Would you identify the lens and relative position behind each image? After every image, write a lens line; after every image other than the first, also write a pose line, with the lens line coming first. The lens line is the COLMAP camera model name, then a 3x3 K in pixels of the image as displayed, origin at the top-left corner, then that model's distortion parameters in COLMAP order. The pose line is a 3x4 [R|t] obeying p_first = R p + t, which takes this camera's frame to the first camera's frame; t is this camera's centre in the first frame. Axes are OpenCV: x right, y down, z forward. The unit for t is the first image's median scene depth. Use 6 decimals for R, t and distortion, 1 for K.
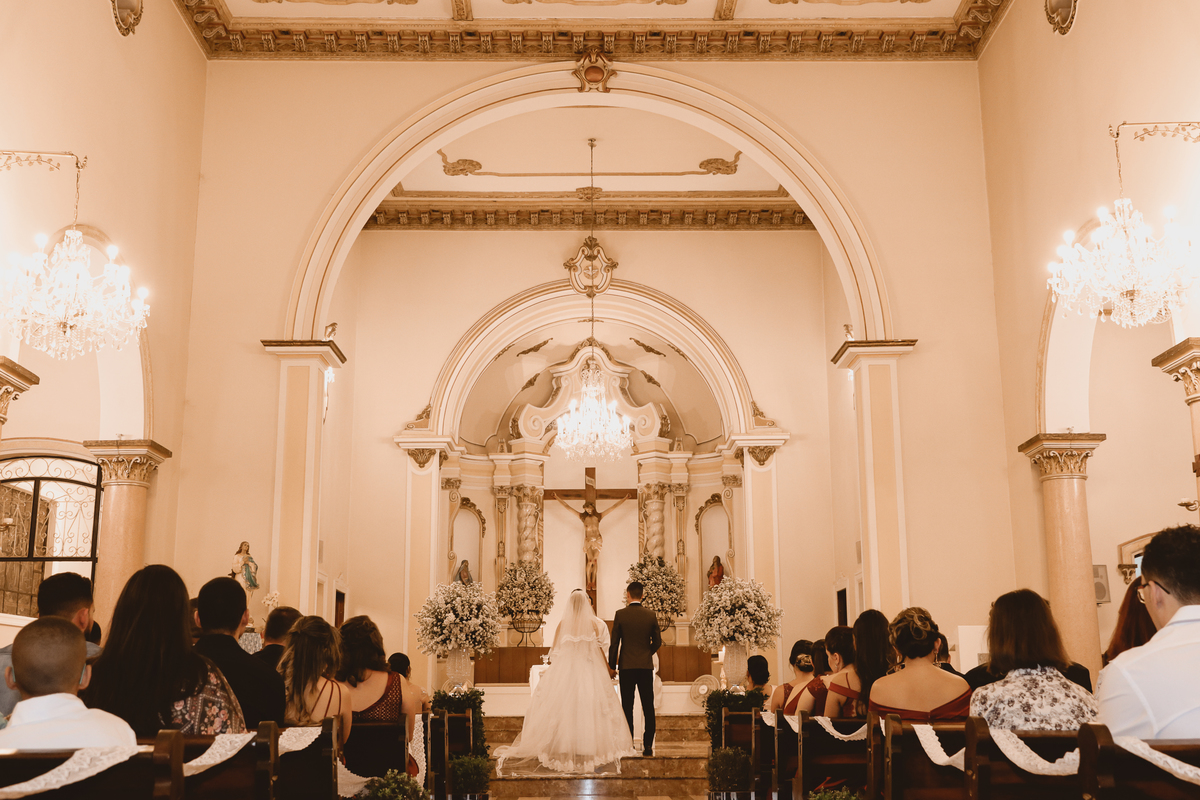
lens RADIAL K [[1356.5, 0, 600.0], [0, 1356.5, 400.0], [0, 0, 1]] dist [-0.012068, 0.028763]
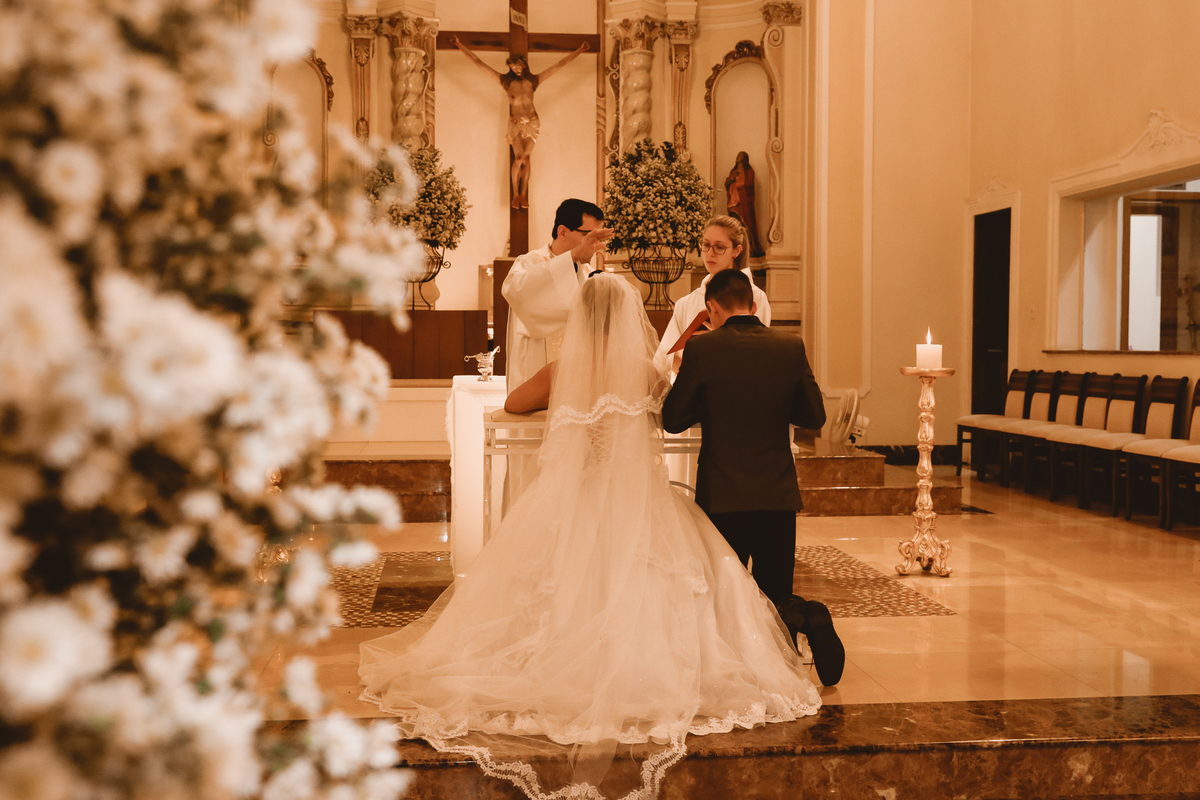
lens RADIAL K [[1356.5, 0, 600.0], [0, 1356.5, 400.0], [0, 0, 1]] dist [-0.012068, 0.028763]
pose [[0.994982, 0.002002, 0.100039, -0.030886], [-0.028042, 0.965312, 0.259590, 0.068444], [-0.096049, -0.261093, 0.960523, 0.422990]]
